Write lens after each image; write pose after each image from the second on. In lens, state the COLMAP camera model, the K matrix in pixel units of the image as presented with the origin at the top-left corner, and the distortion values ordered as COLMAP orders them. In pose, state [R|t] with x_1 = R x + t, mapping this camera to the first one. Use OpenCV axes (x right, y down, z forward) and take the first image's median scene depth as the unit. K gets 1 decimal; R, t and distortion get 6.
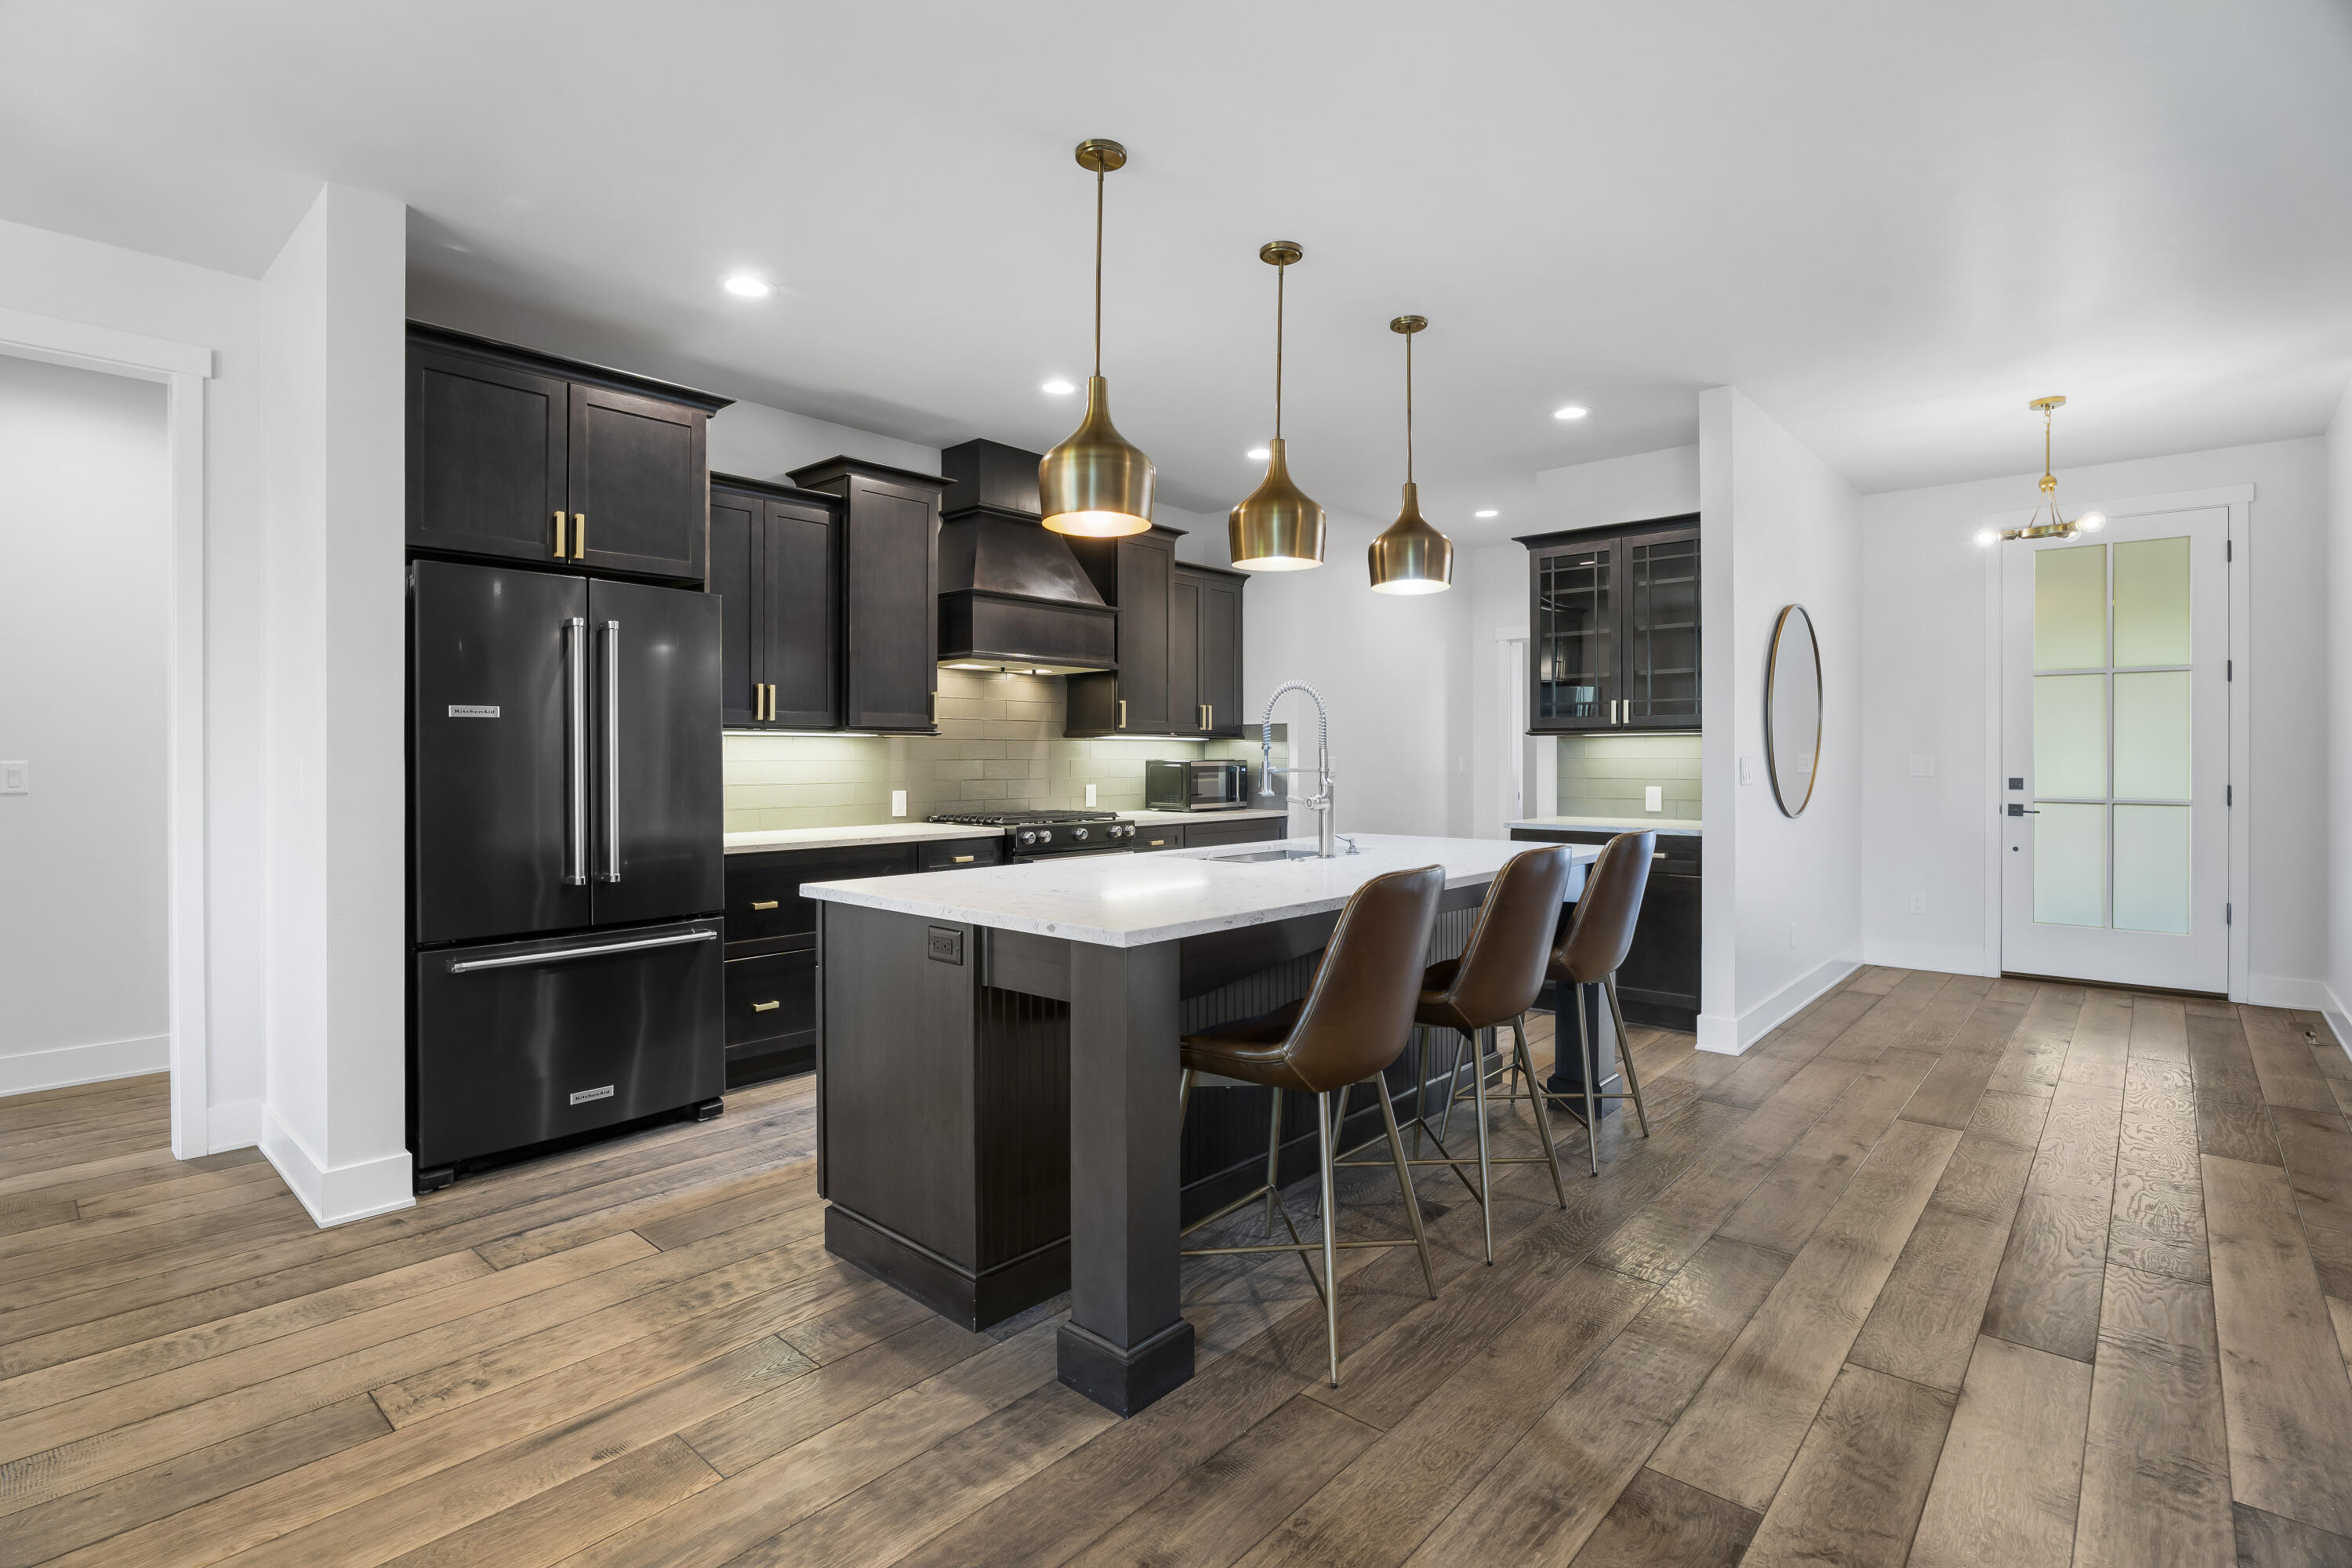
lens RADIAL K [[1114.2, 0, 1166.7], [0, 1114.2, 758.0], [0, 0, 1]] dist [-0.014840, 0.000443]
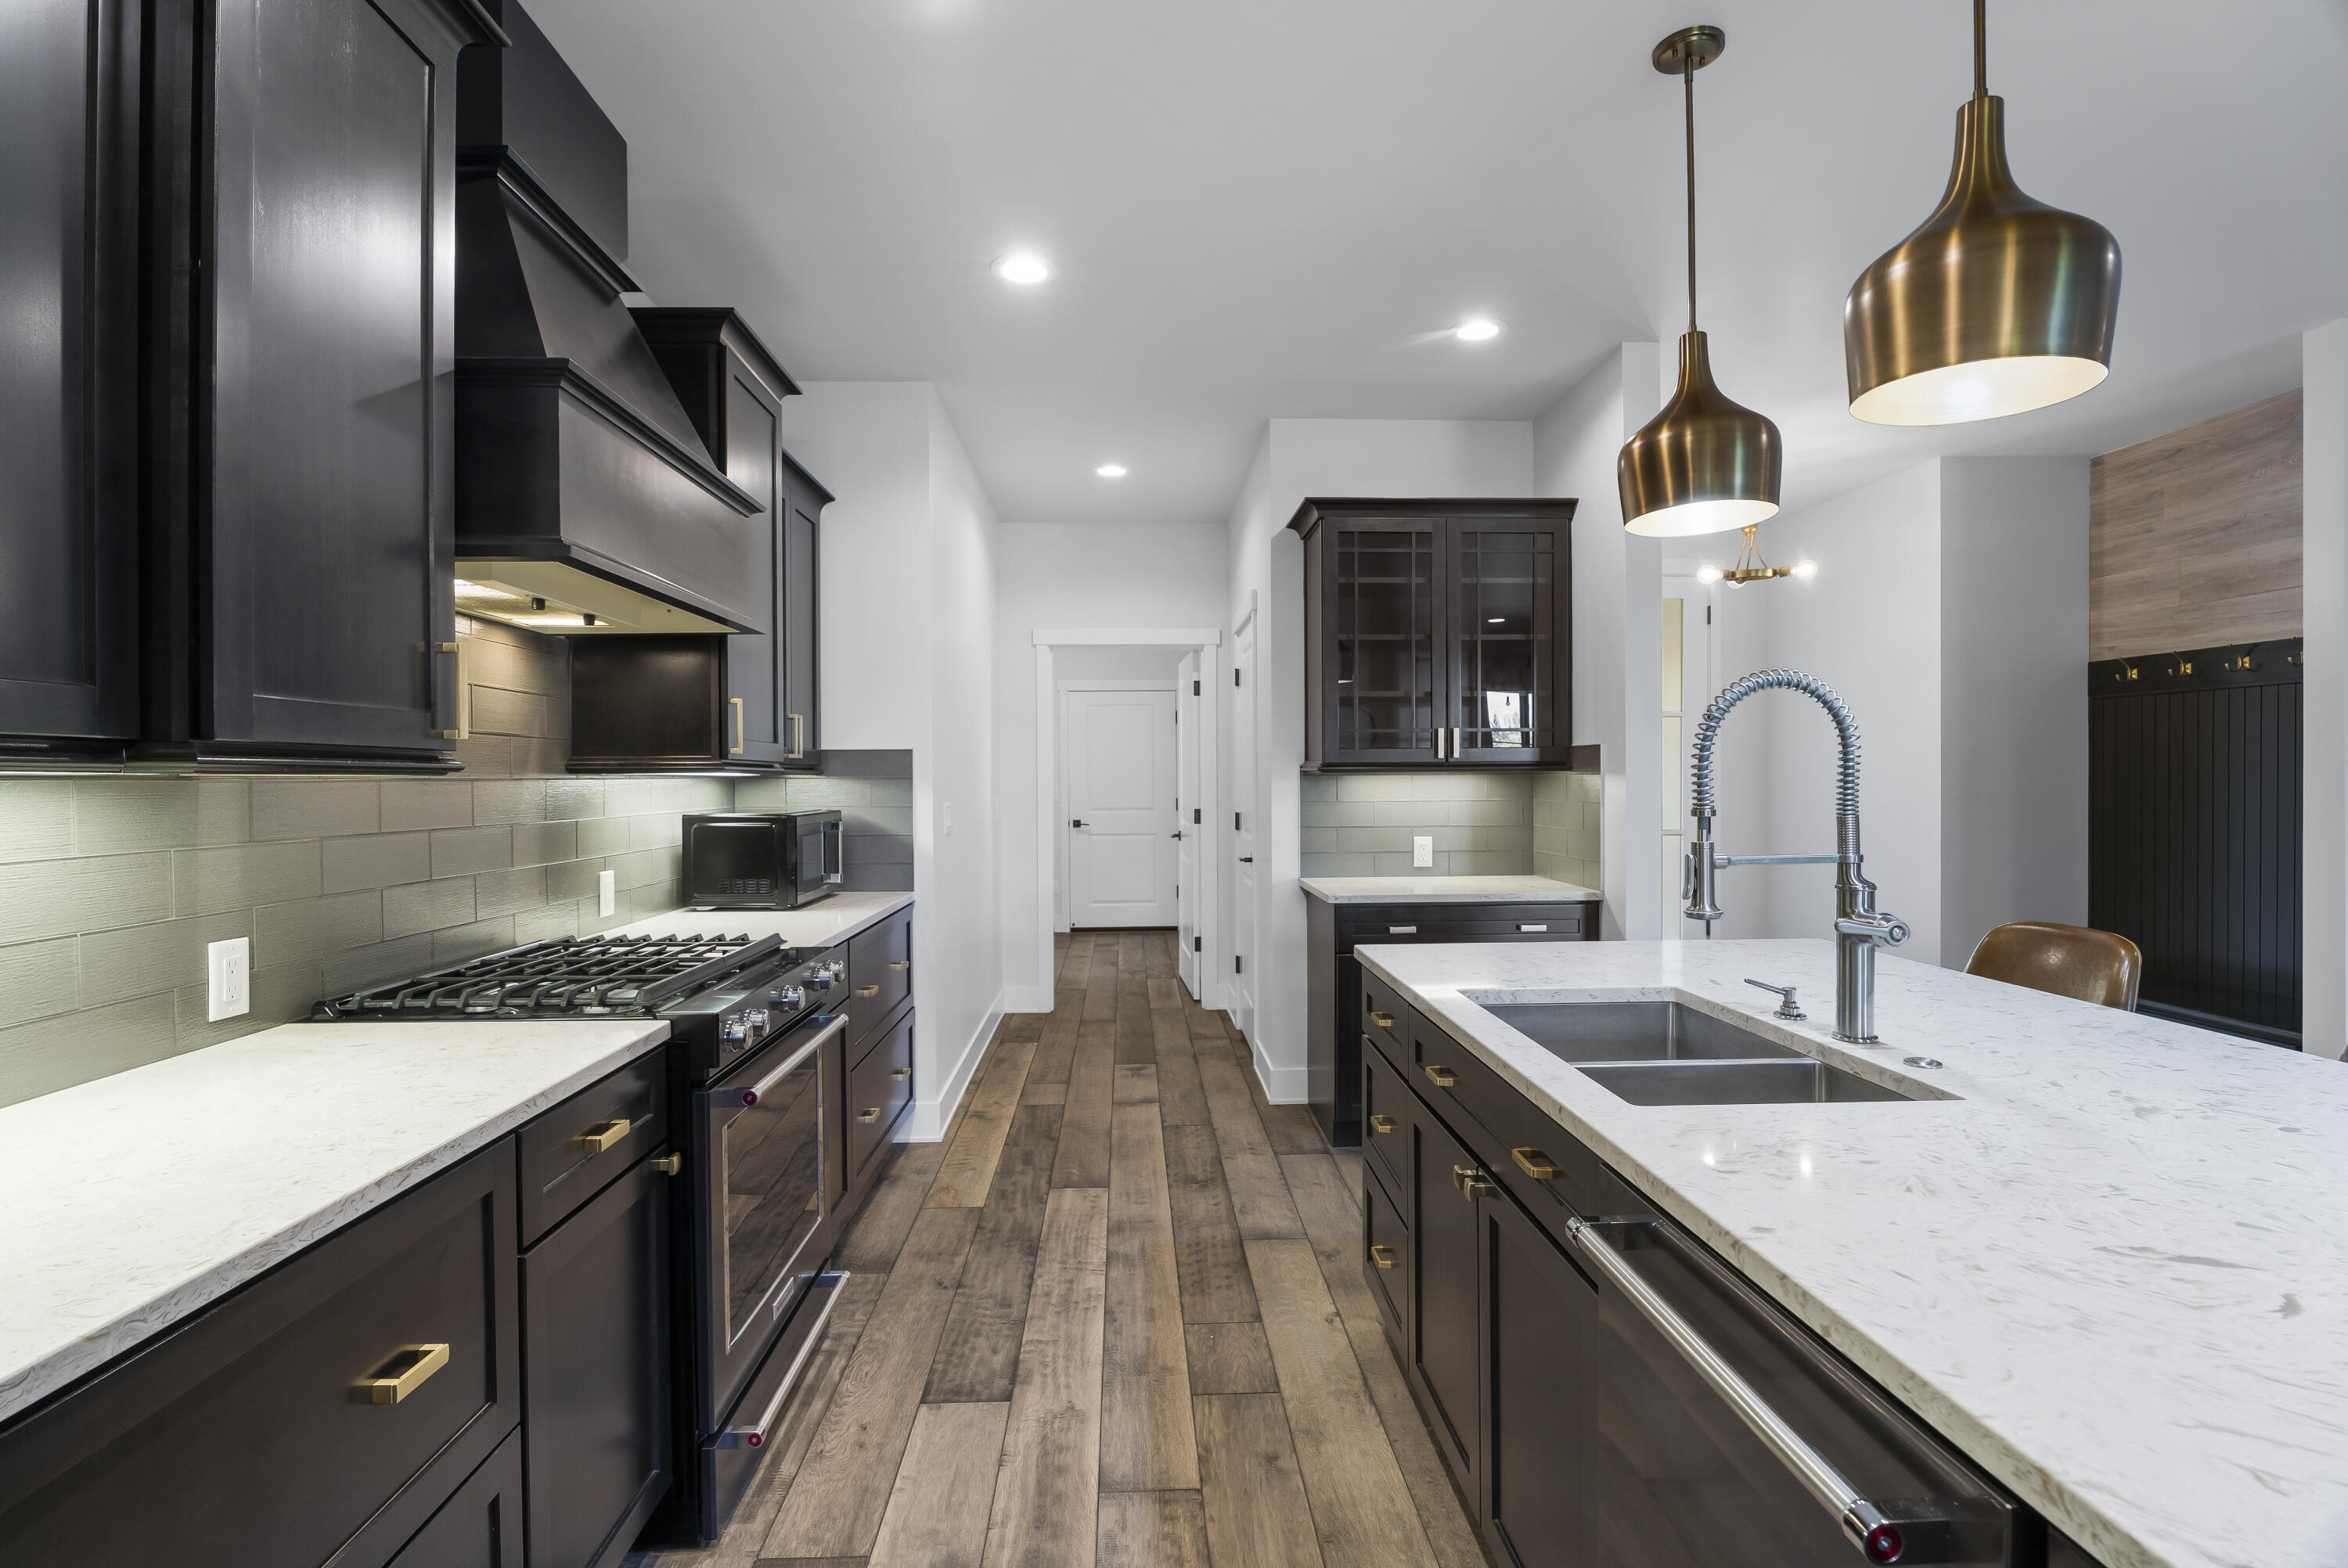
lens RADIAL K [[1102.0, 0, 1174.0], [0, 1102.0, 784.0], [0, 0, 1]] dist [-0.043012, 0.000095]
pose [[0.716535, -0.005317, 0.697531, -0.251730], [0.005602, 0.999983, 0.001867, -0.014917], [-0.697529, 0.002570, 0.716552, 0.565461]]
